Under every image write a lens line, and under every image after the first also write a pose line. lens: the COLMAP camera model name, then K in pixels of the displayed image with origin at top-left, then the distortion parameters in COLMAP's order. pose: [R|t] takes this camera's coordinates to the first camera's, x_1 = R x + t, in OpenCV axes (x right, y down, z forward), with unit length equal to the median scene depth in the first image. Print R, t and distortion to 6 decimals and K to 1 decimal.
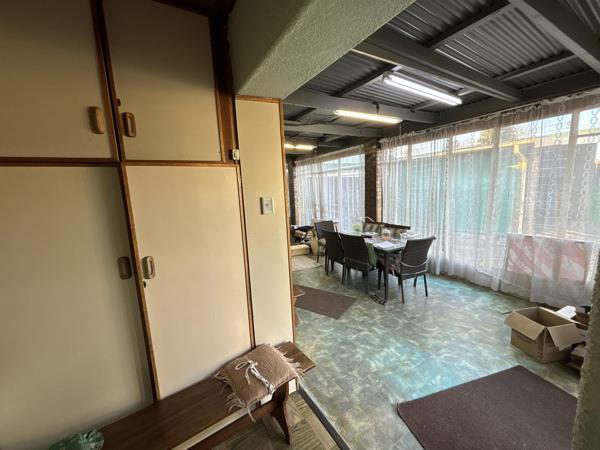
lens RADIAL K [[248.1, 0, 302.8], [0, 248.1, 226.1], [0, 0, 1]] dist [0.000112, 0.004497]
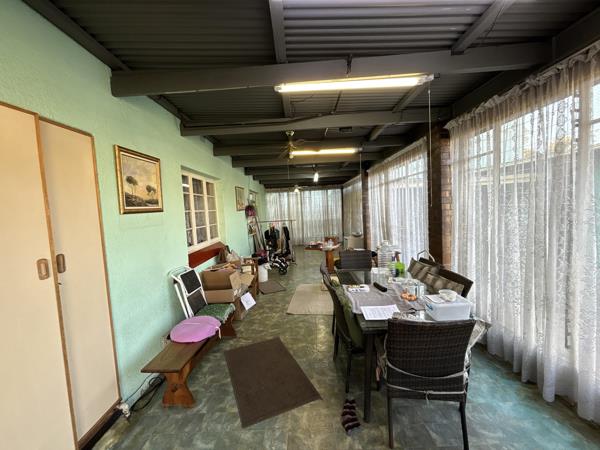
lens RADIAL K [[248.1, 0, 302.8], [0, 248.1, 226.1], [0, 0, 1]] dist [0.000112, 0.004497]
pose [[0.852848, 0.037436, -0.520815, 0.425874], [-0.064190, 0.997378, -0.033422, -0.074513], [0.518198, 0.061935, 0.853015, 0.408196]]
